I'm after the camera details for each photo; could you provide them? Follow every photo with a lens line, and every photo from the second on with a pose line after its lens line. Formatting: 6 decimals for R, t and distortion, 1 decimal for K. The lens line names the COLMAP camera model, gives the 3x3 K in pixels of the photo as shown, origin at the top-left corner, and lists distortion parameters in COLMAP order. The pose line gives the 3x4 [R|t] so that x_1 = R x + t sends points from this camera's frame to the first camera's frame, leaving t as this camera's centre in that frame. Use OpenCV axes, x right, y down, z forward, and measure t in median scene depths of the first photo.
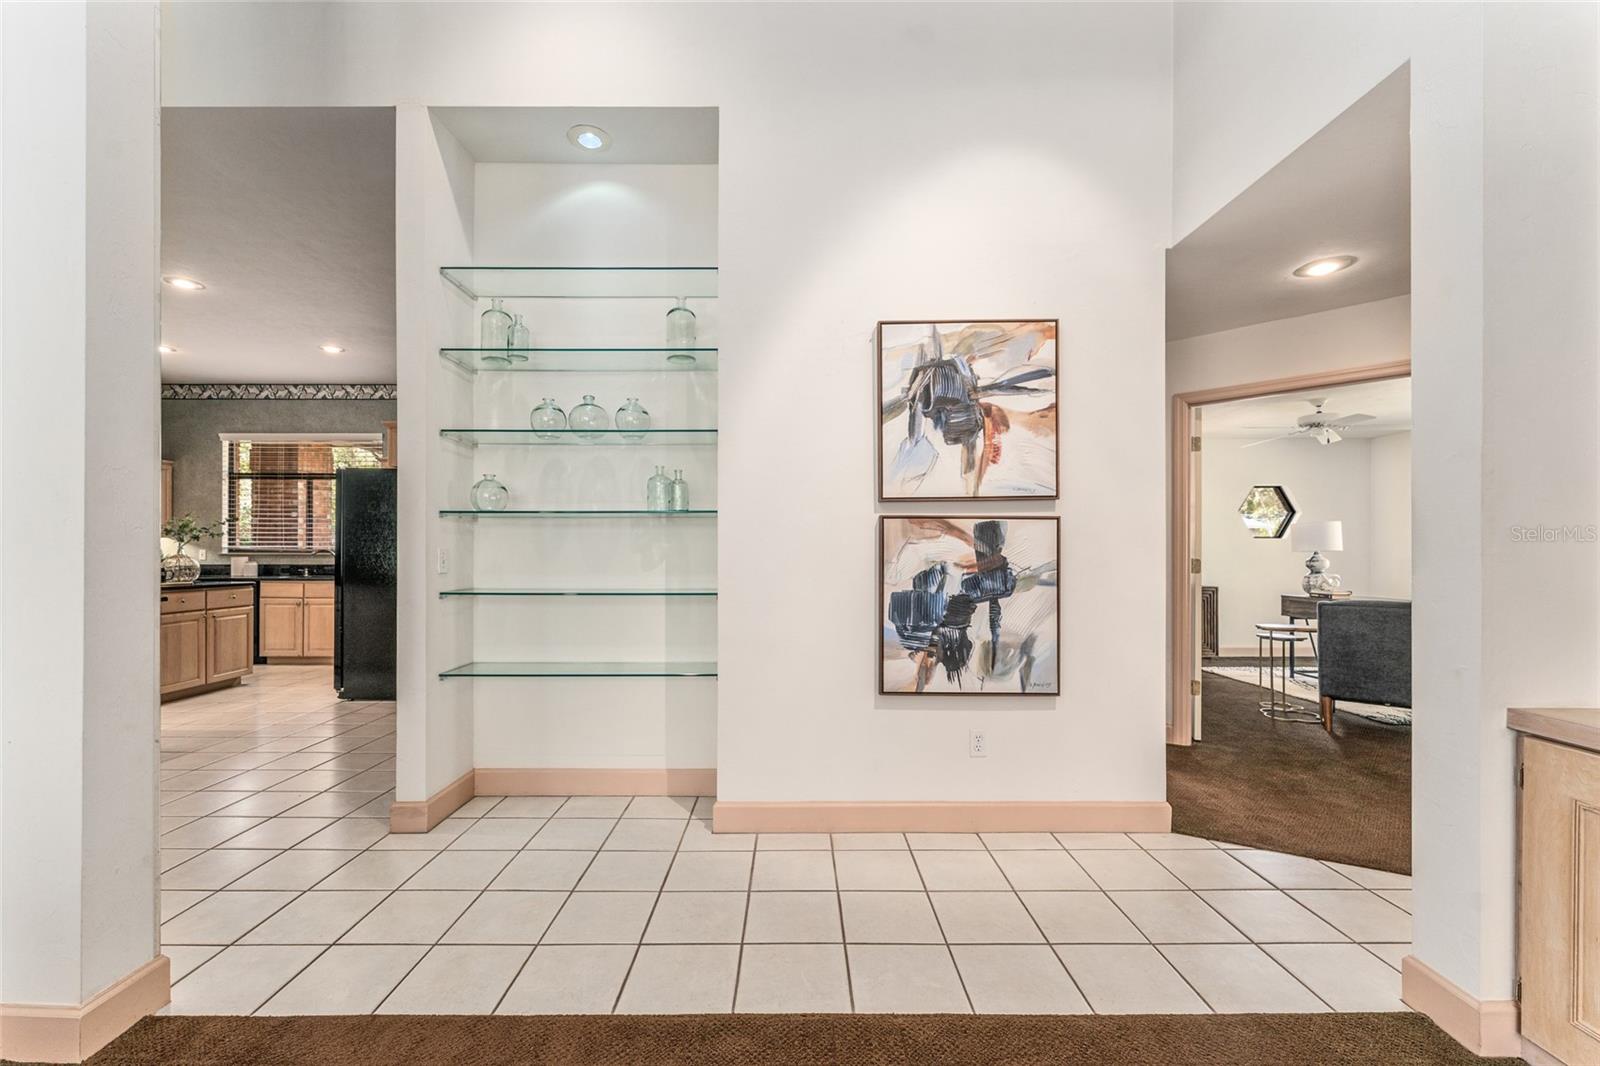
lens RADIAL K [[650.9, 0, 788.7], [0, 650.9, 548.6], [0, 0, 1]] dist [-0.000774, -0.000110]
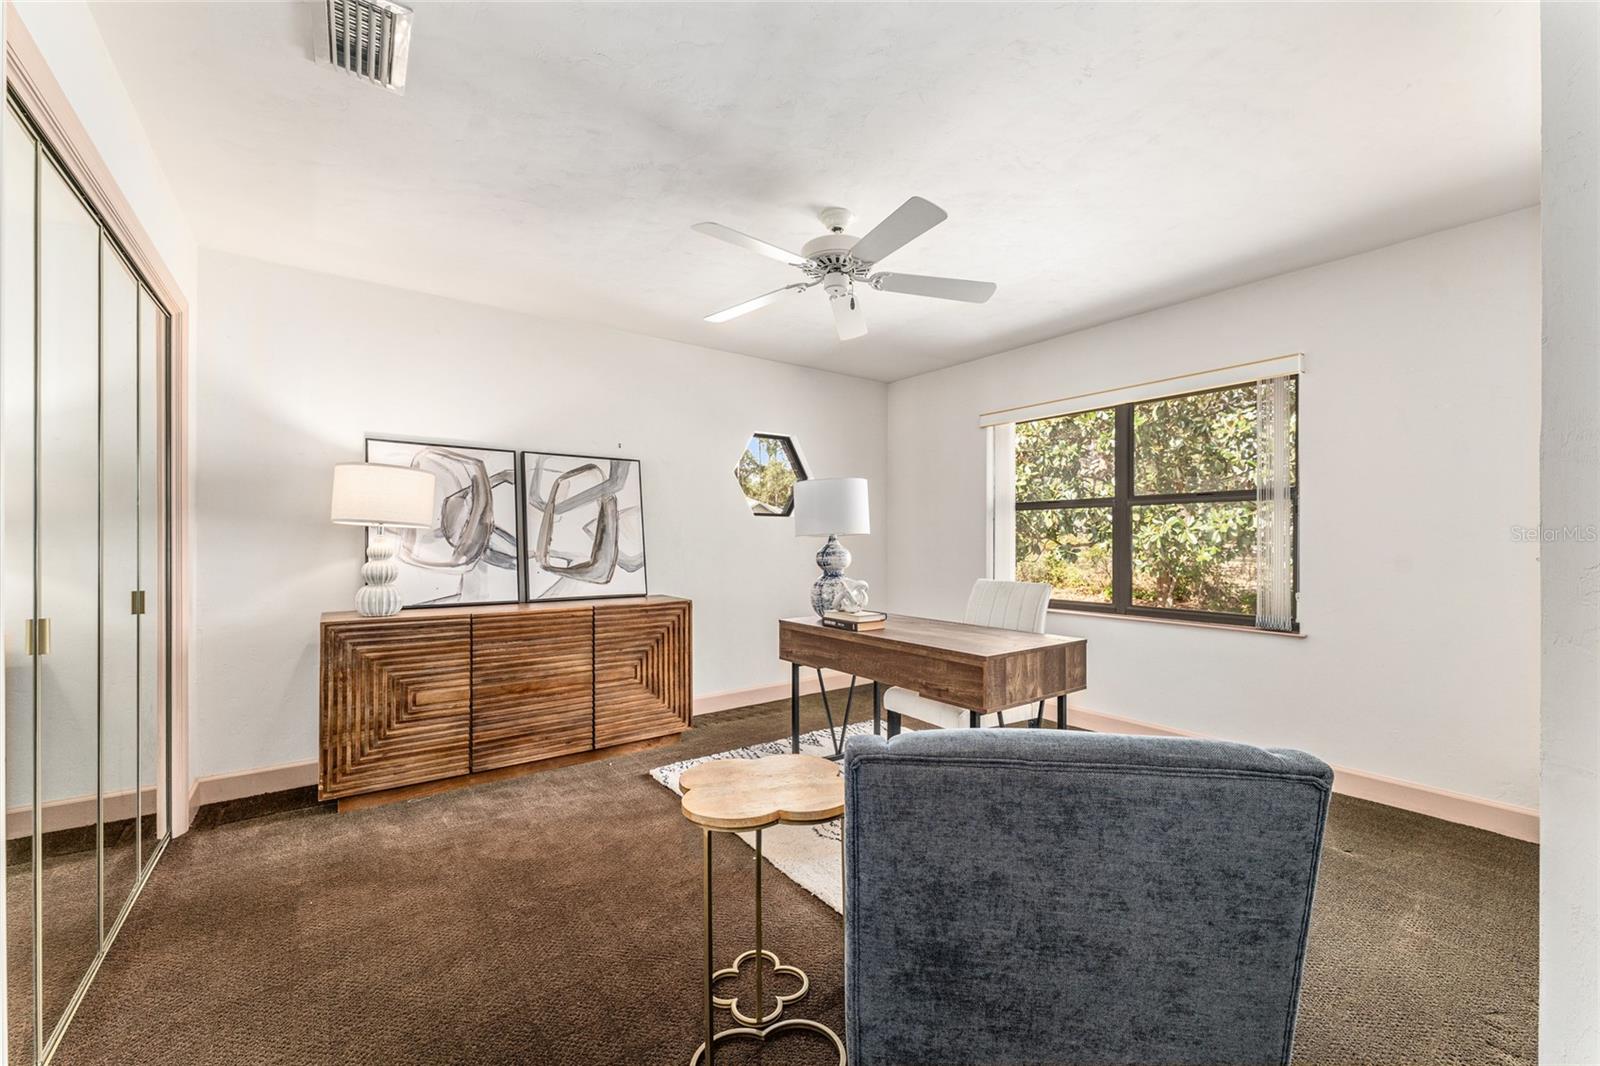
lens RADIAL K [[650.9, 0, 800.1], [0, 650.9, 535.7], [0, 0, 1]] dist [-0.000774, -0.000110]
pose [[0.802212, -0.001535, 0.597037, 0.477701], [0.000165, 0.999997, 0.002350, 0.003335], [-0.597039, -0.001787, 0.802210, 0.595537]]
